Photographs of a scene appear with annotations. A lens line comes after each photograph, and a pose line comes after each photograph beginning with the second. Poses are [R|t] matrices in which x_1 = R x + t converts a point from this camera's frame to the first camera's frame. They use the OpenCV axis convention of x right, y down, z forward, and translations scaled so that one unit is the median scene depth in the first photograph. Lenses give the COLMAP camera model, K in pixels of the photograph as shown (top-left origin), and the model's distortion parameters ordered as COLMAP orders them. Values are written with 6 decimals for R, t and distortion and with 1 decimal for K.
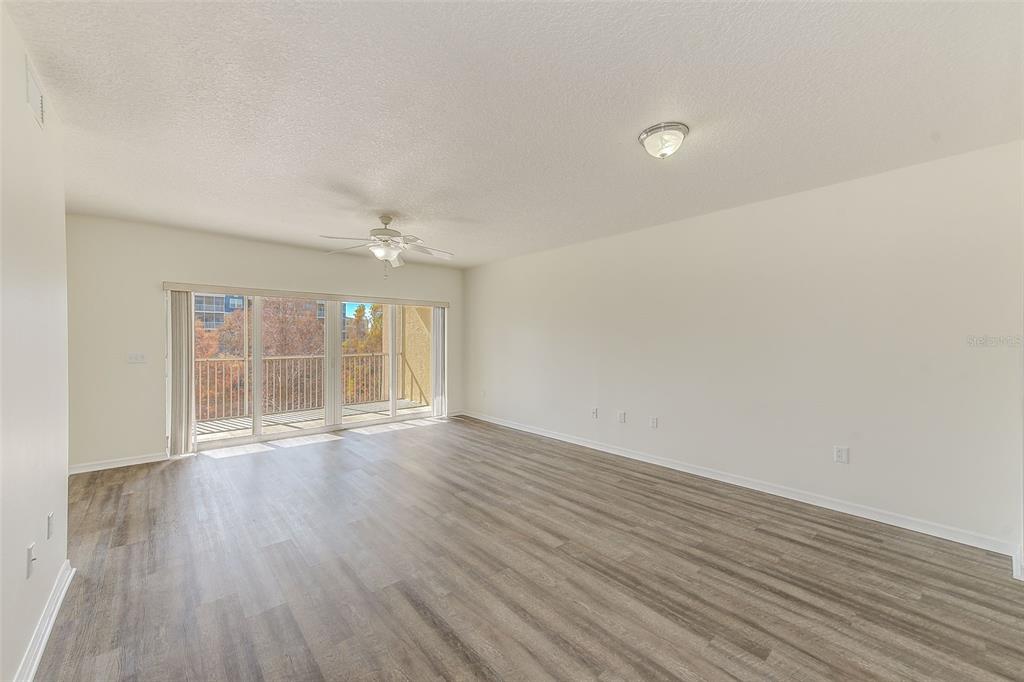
lens RADIAL K [[401.4, 0, 512.0], [0, 401.4, 341.0], [0, 0, 1]] dist [0.000837, 0.000077]
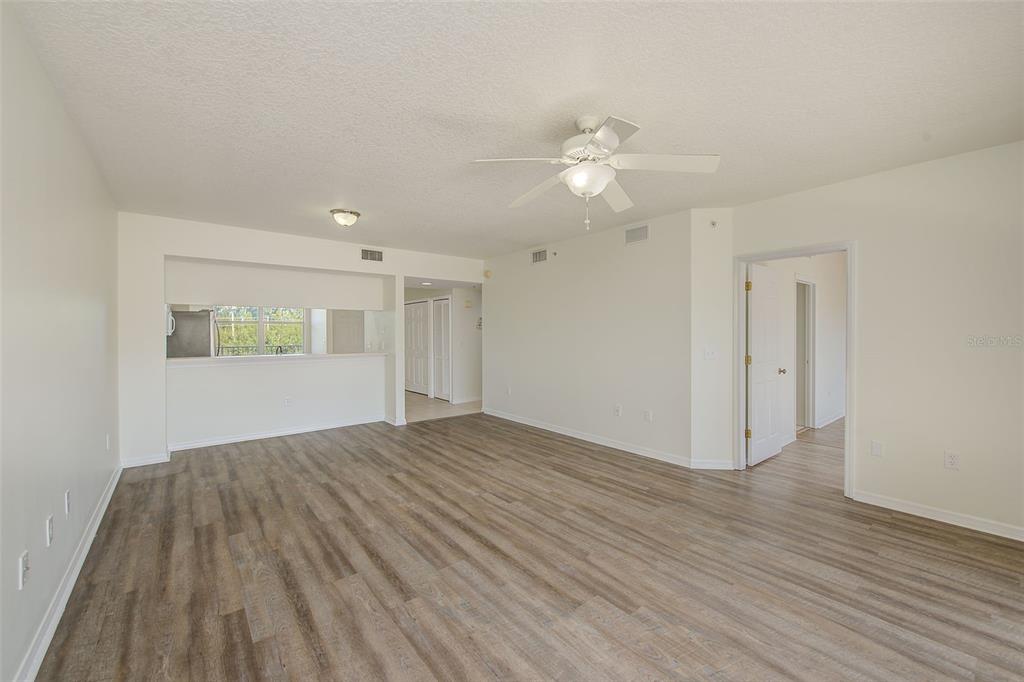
lens RADIAL K [[408.8, 0, 517.6], [0, 408.8, 332.2], [0, 0, 1]] dist [0.000540, -0.000106]
pose [[-0.999716, 0.001938, 0.023738, -0.265274], [0.002113, 0.999971, 0.007341, -0.011918], [-0.023723, 0.007389, -0.999691, 1.842172]]
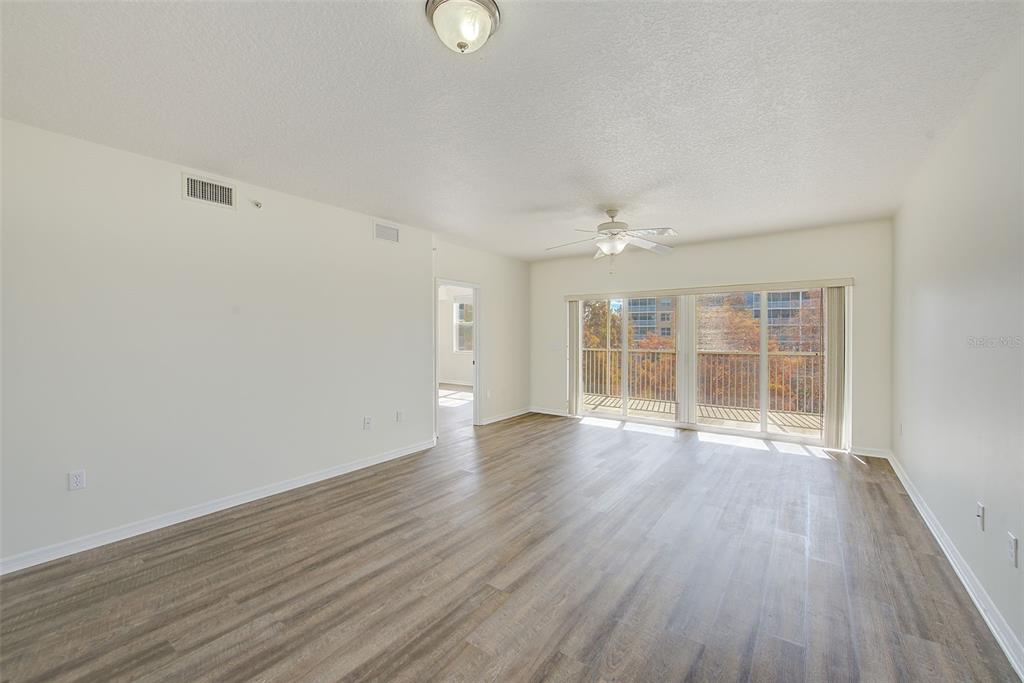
lens RADIAL K [[408.8, 0, 517.6], [0, 408.8, 332.7], [0, 0, 1]] dist [0.000540, -0.000106]
pose [[0.231238, 0.000019, -0.972897, 0.699954], [-0.006060, 0.999981, -0.001420, -0.006684], [0.972878, 0.006224, 0.231234, 0.631833]]
